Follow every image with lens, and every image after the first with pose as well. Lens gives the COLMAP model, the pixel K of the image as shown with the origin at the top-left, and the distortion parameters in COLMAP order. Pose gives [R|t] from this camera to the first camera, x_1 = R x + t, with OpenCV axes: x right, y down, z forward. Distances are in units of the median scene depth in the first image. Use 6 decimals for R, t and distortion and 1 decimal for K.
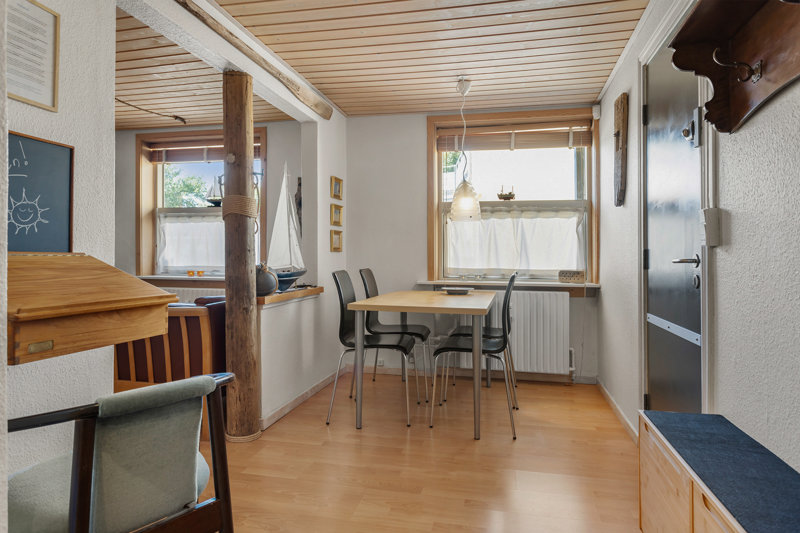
lens RADIAL K [[464.0, 0, 400.5], [0, 464.0, 248.7], [0, 0, 1]] dist [0.003308, 0.000667]
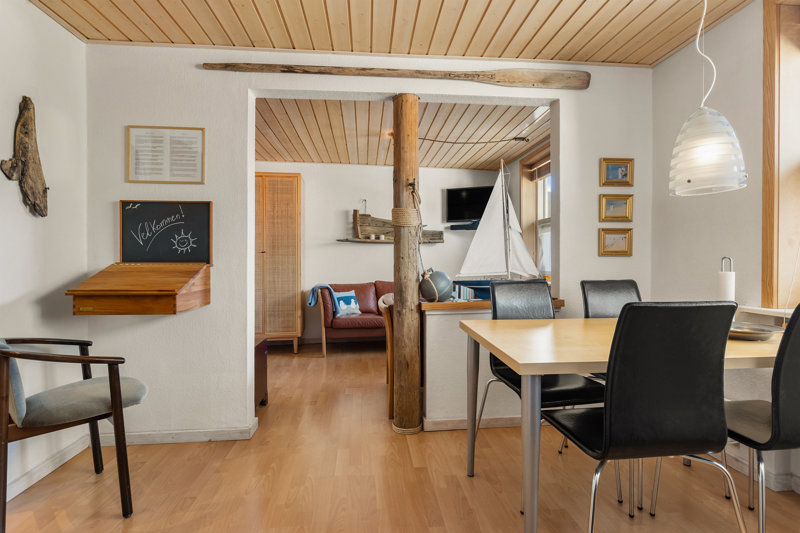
lens RADIAL K [[387.7, 0, 400.0], [0, 387.7, 266.5], [0, 0, 1]] dist [-0.001768, -0.000213]
pose [[0.331314, 0.008614, -0.943481, 0.376051], [0.021369, 0.999633, 0.016631, 0.005825], [0.943278, -0.025671, 0.331009, 0.499380]]
